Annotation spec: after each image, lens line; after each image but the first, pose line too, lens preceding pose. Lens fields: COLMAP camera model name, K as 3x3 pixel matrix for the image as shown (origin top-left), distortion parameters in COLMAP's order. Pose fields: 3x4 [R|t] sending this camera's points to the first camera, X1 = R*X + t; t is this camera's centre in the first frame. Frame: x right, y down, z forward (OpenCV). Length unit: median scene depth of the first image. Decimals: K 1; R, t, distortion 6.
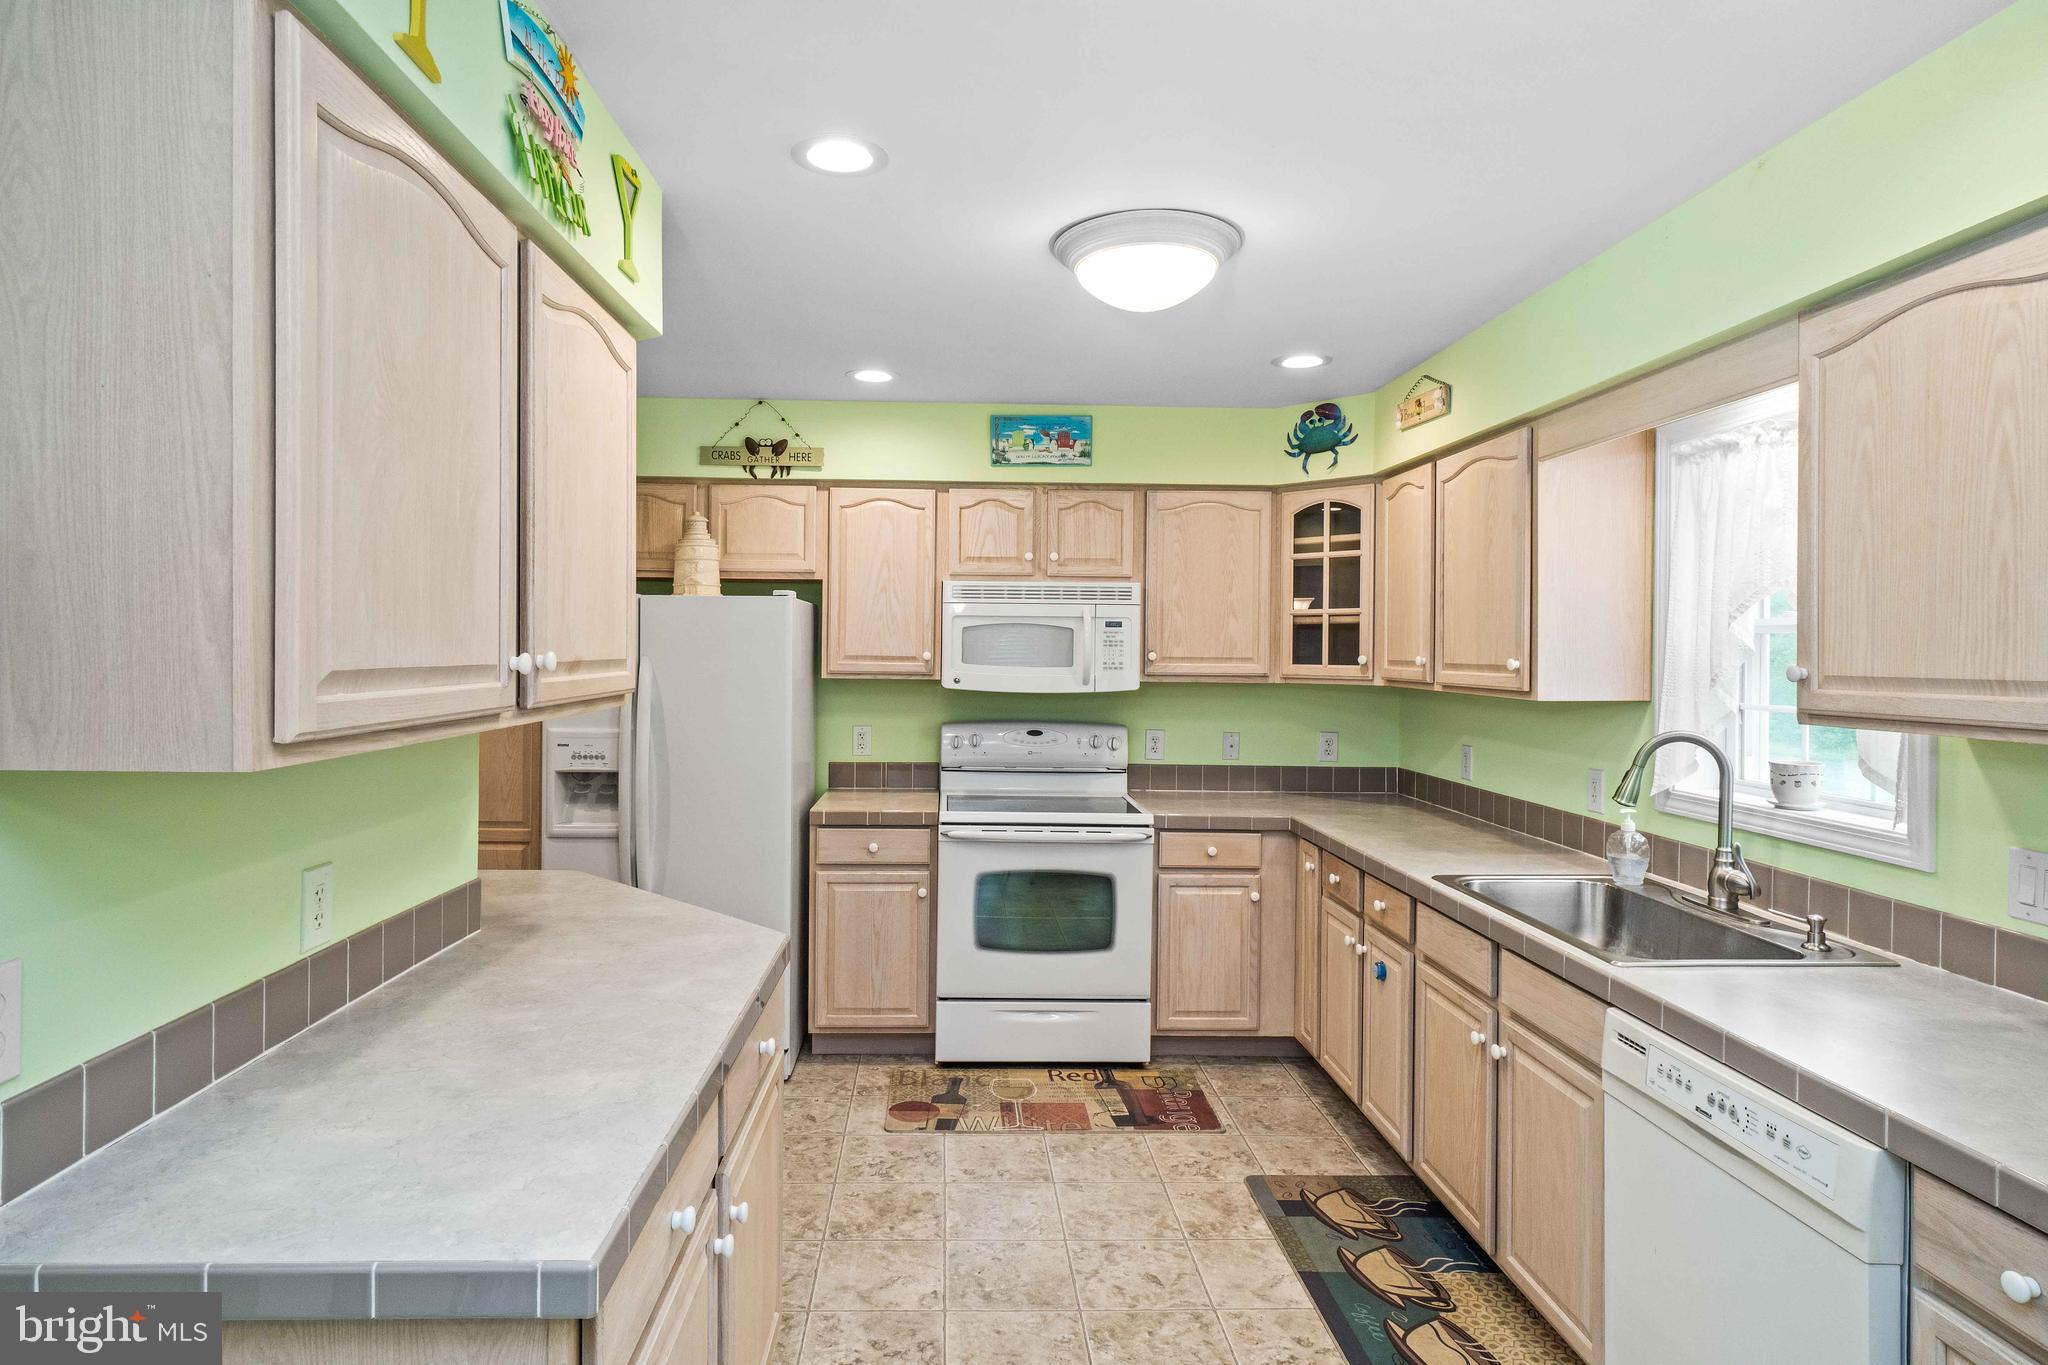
lens RADIAL K [[977.8, 0, 1025.9], [0, 977.8, 676.6], [0, 0, 1]] dist [-0.000023, 0.000275]
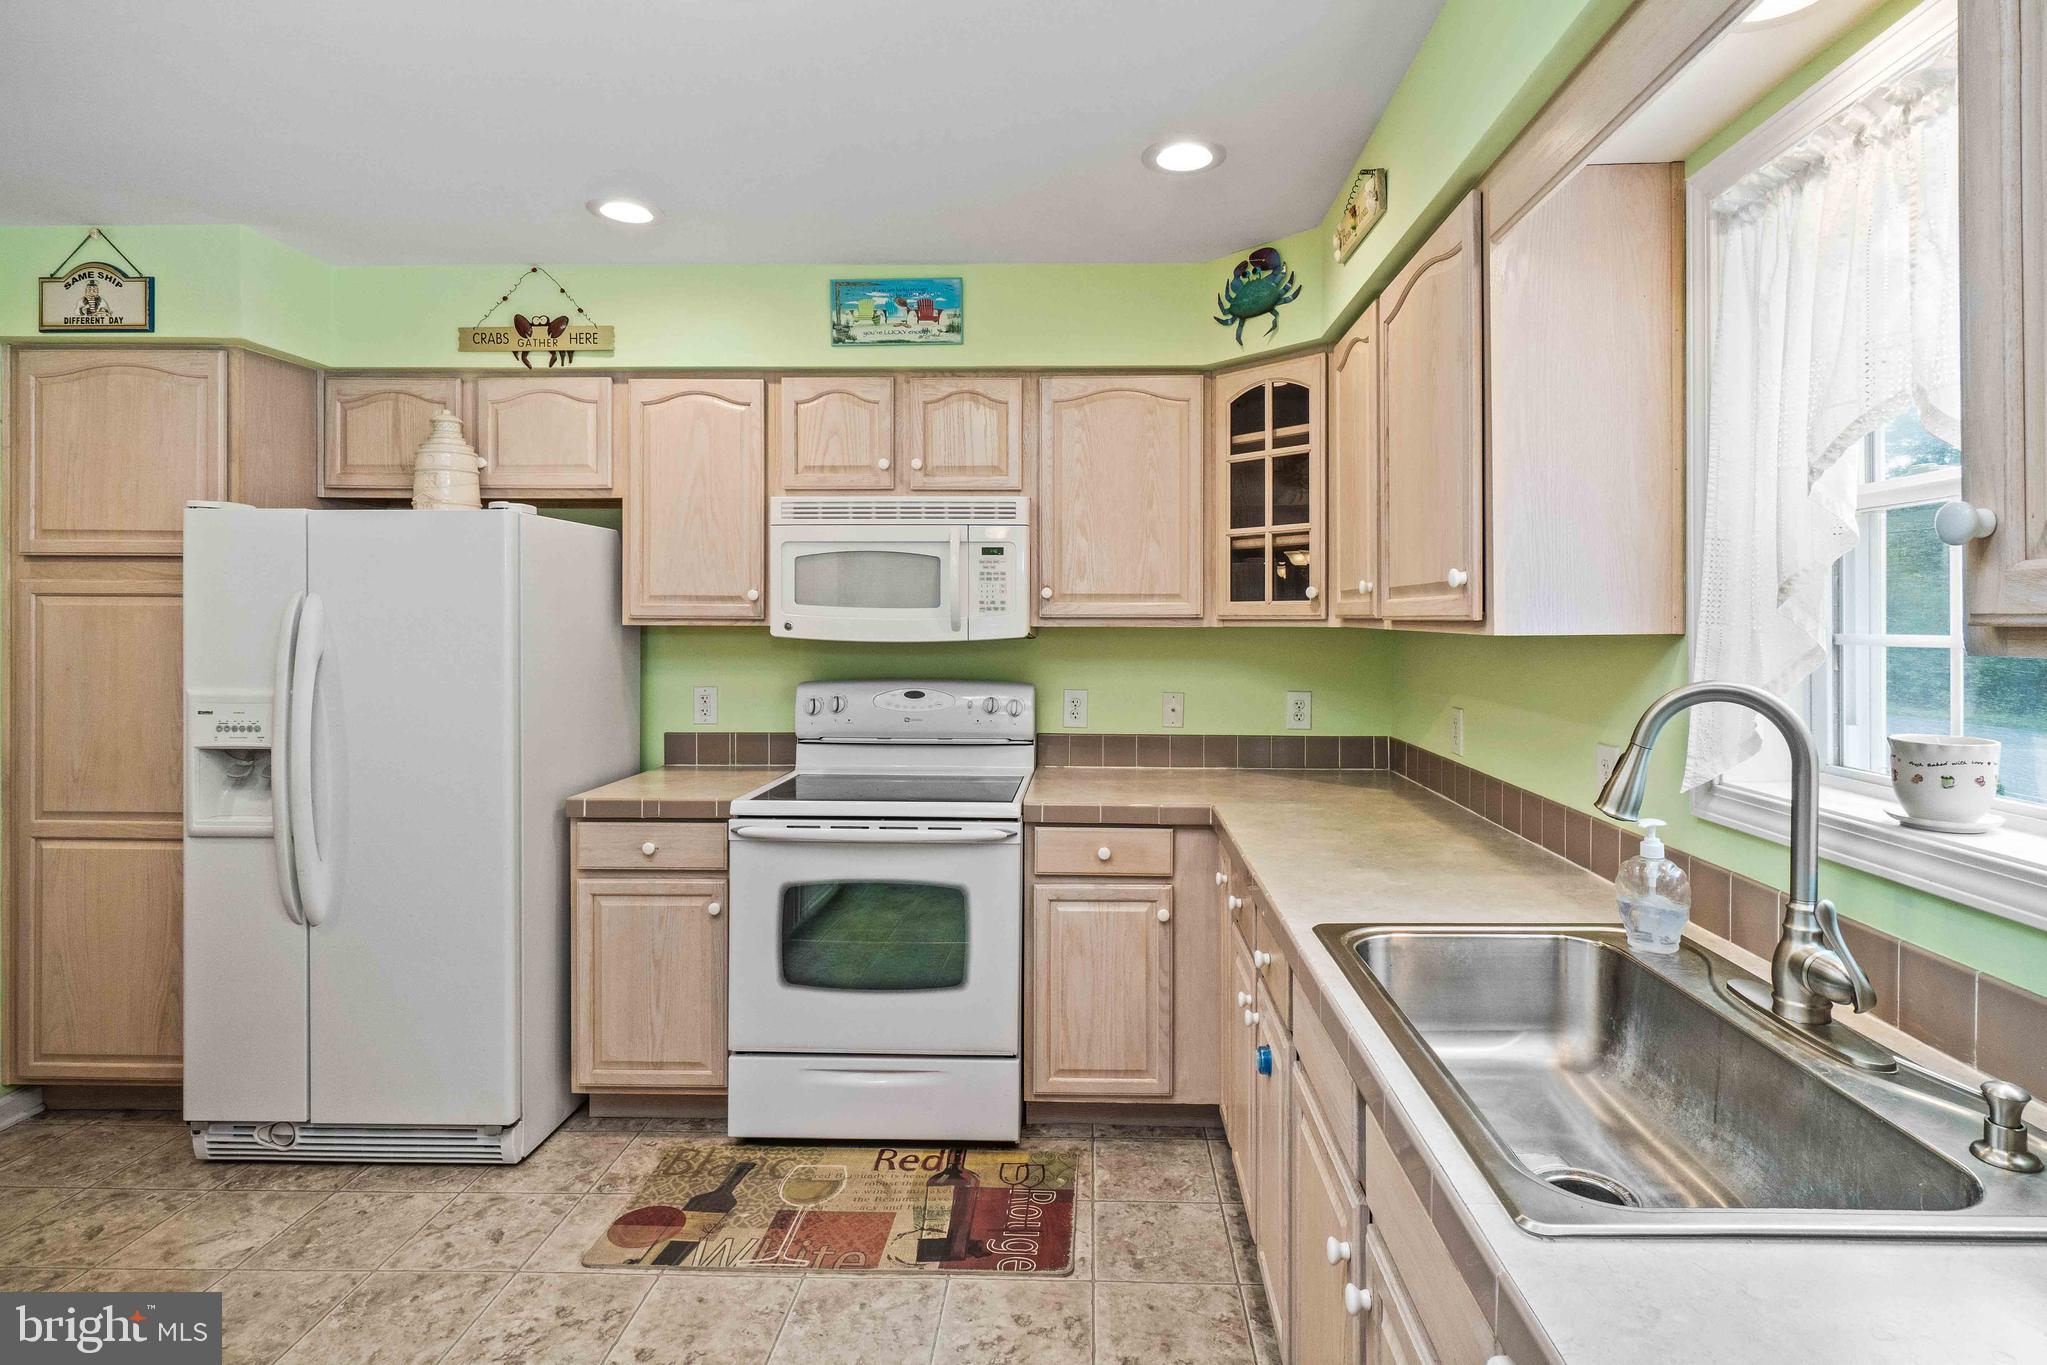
lens RADIAL K [[946.8, 0, 1095.3], [0, 946.8, 637.0], [0, 0, 1]] dist [-0.001813, -0.000307]
pose [[0.999051, -0.006847, -0.043020, 0.217809], [0.006583, 0.999959, -0.006276, 0.020156], [0.043061, 0.005987, 0.999055, 0.289472]]
